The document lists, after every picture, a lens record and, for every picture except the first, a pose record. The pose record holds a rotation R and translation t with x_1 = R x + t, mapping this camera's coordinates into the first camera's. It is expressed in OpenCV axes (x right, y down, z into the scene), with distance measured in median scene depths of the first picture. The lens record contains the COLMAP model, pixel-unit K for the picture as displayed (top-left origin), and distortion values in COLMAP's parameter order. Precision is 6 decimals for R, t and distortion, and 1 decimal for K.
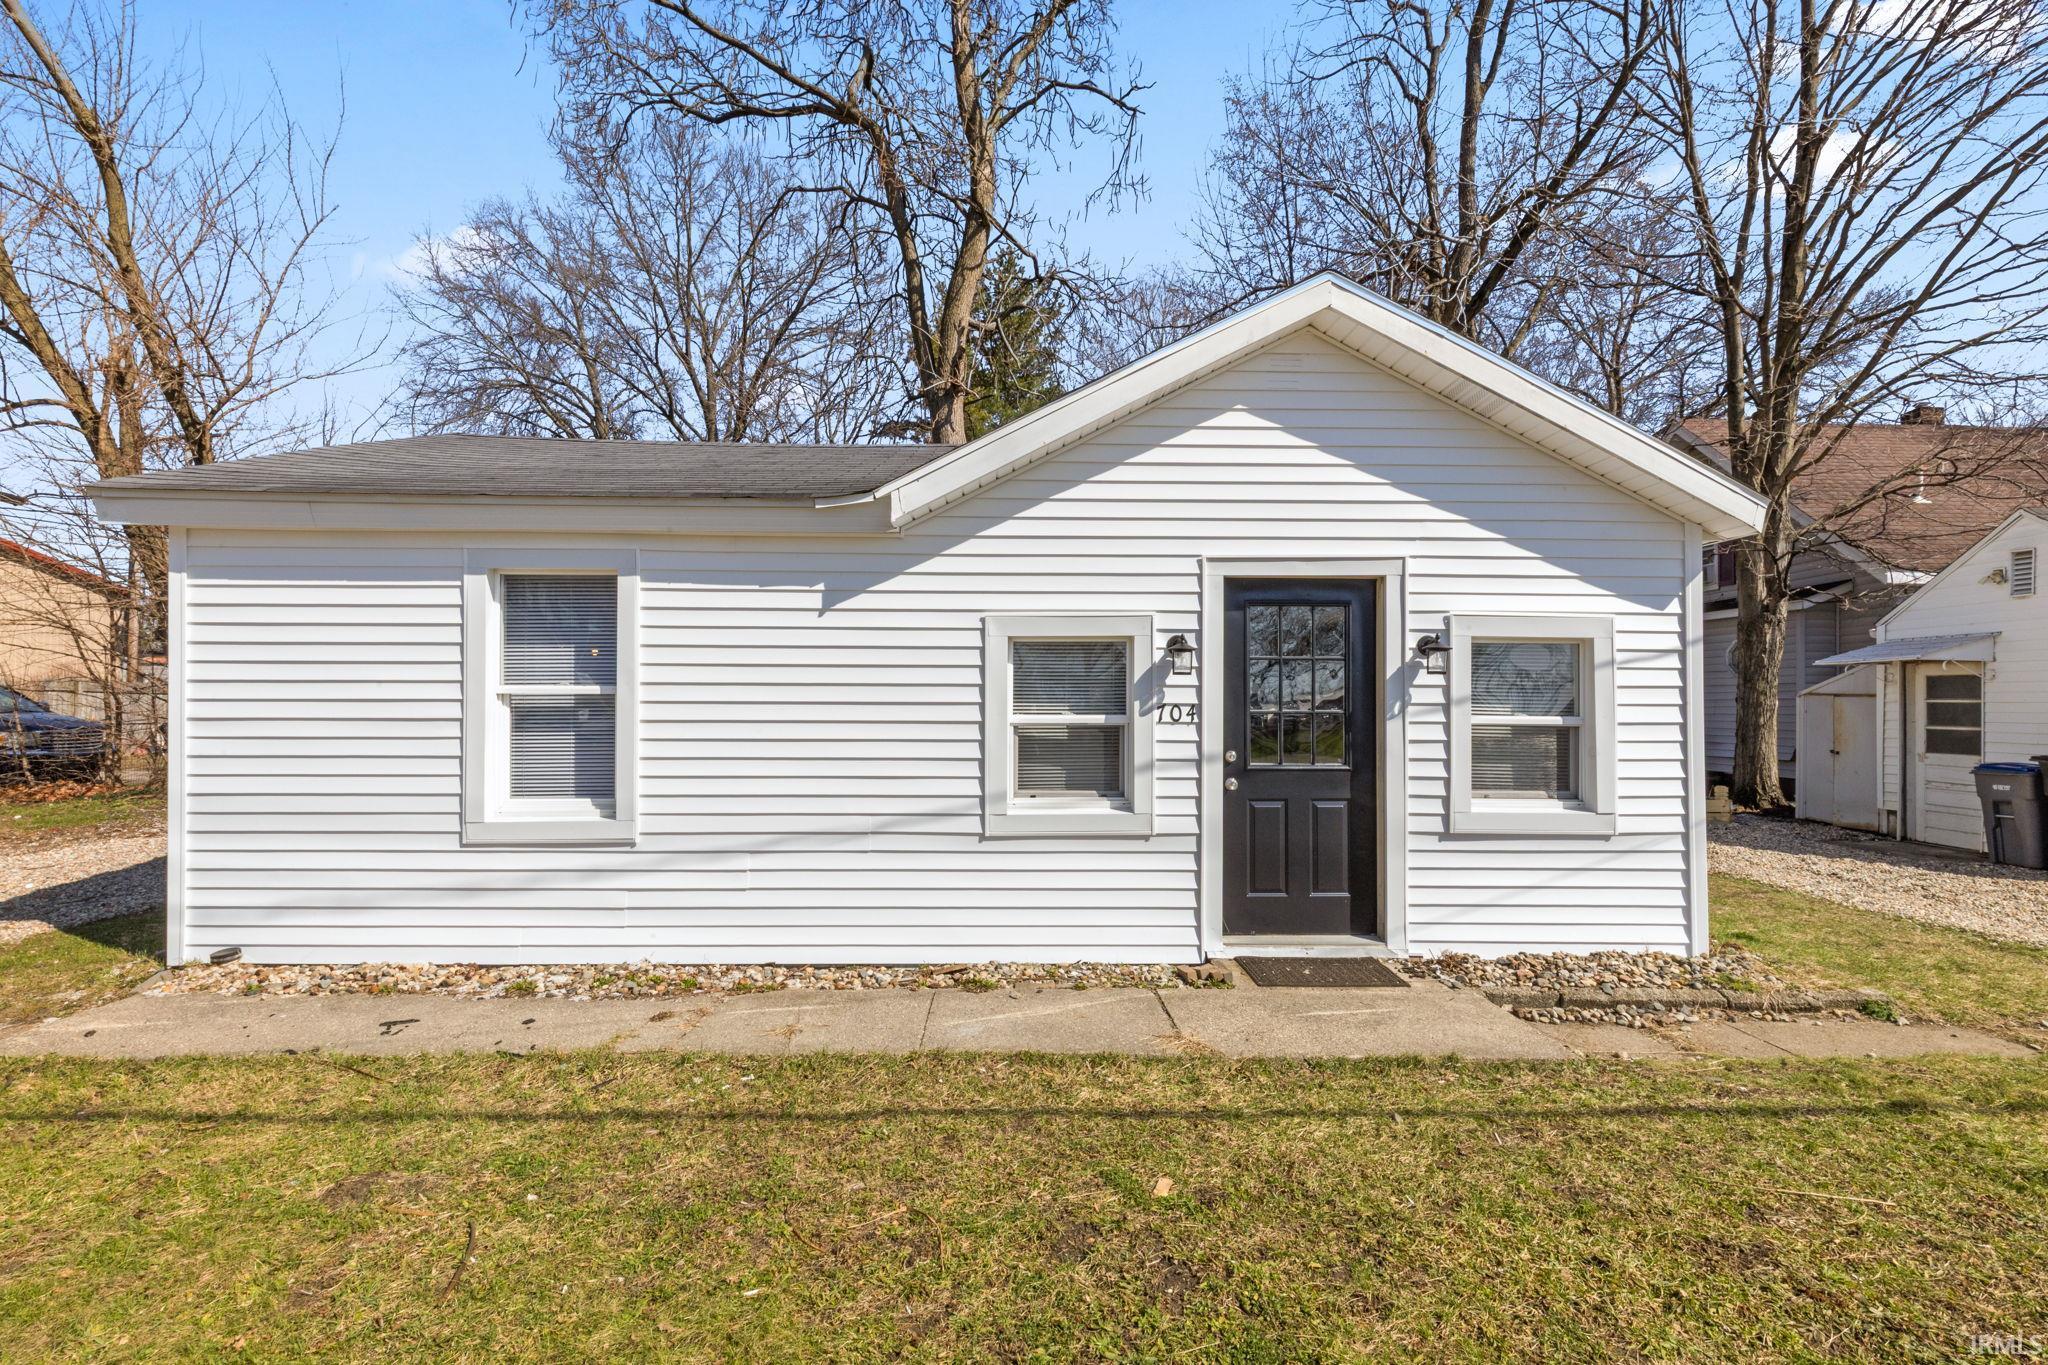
lens RADIAL K [[875.0, 0, 1019.2], [0, 875.0, 681.9], [0, 0, 1]] dist [-0.009478, -0.000027]
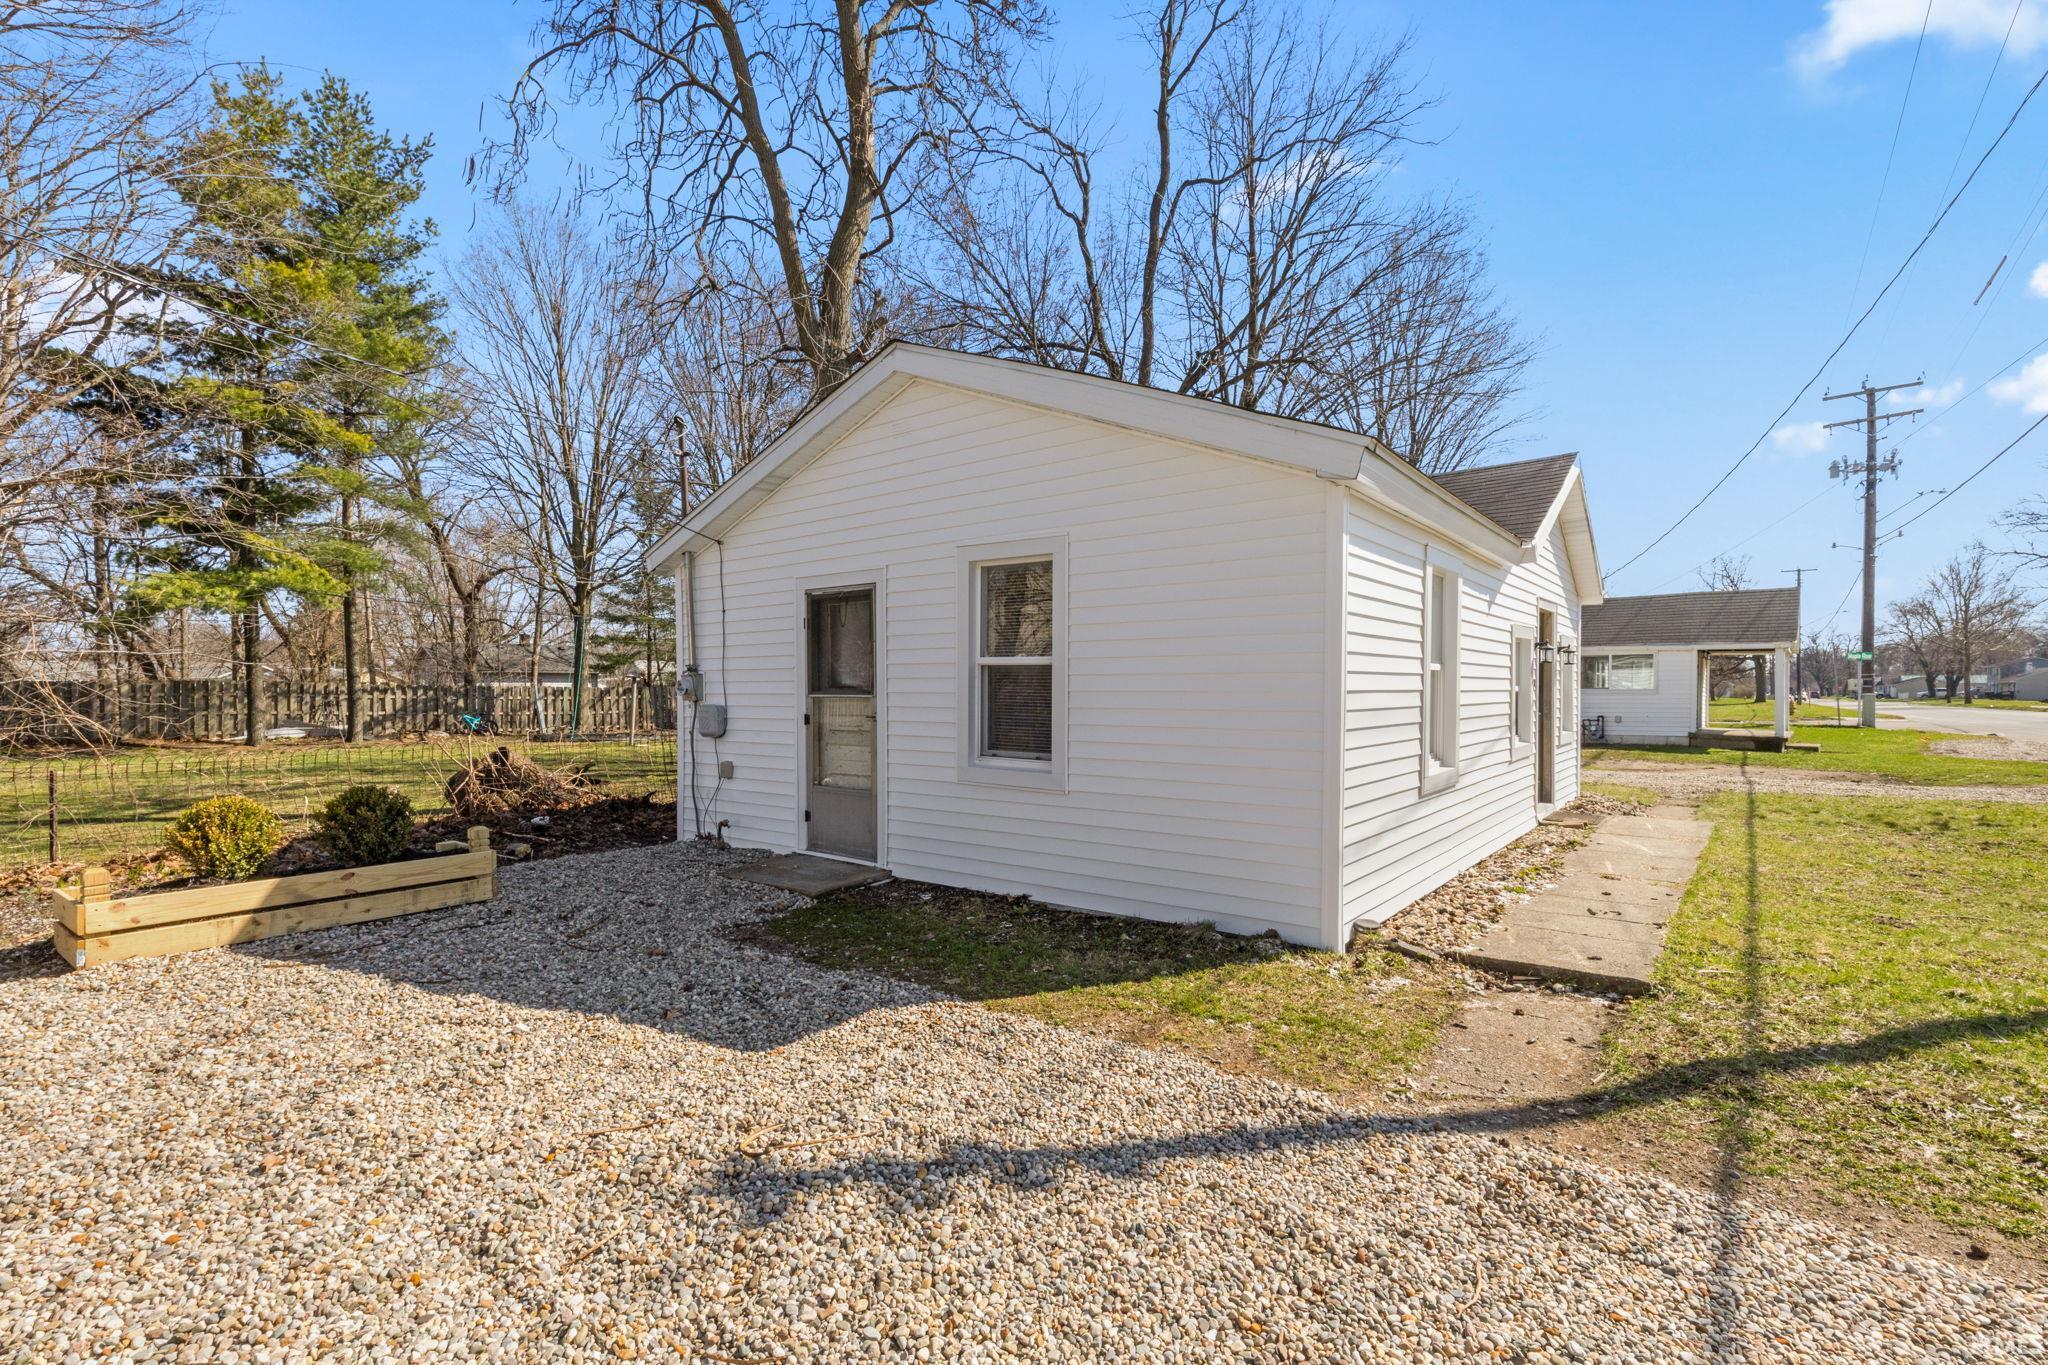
lens RADIAL K [[930.9, 0, 1025.1], [0, 930.9, 706.6], [0, 0, 1]] dist [0.003501, 0.001456]
pose [[0.614680, -0.021466, 0.788484, -1.911047], [0.009581, 0.999759, 0.019749, 0.032228], [-0.788718, -0.004585, 0.614738, 0.648359]]
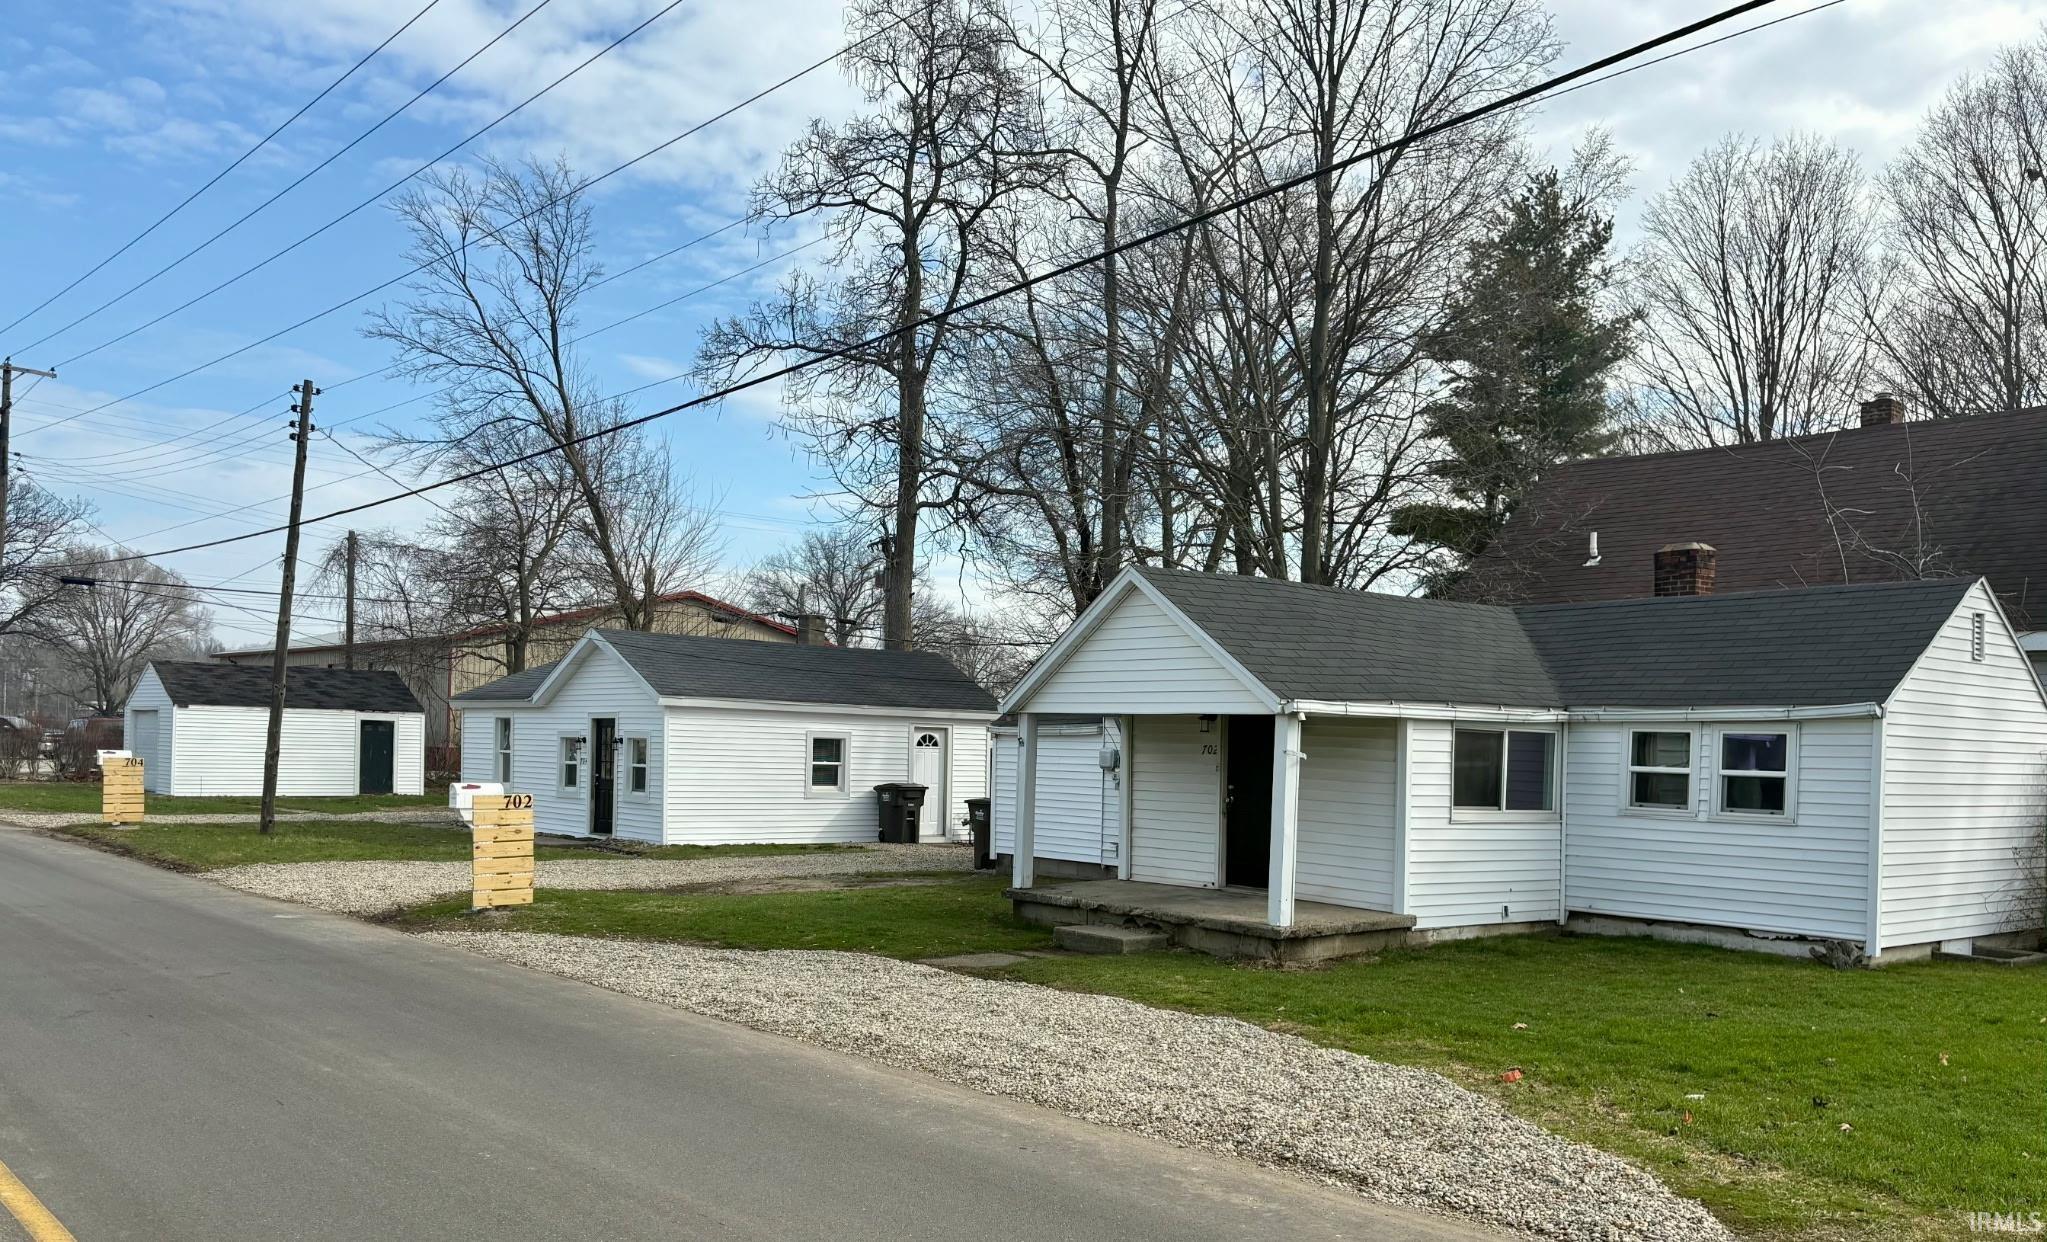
lens RADIAL K [[1681.3, 0, 1030.1], [0, 1681.3, 759.1], [0, 0, 1]] dist [0.011696, 0.008828]
pose [[0.643096, 0.016347, -0.765611, 5.974697], [-0.029572, 0.999557, -0.003497, 0.000306], [0.765214, 0.024889, 0.643294, -1.721237]]
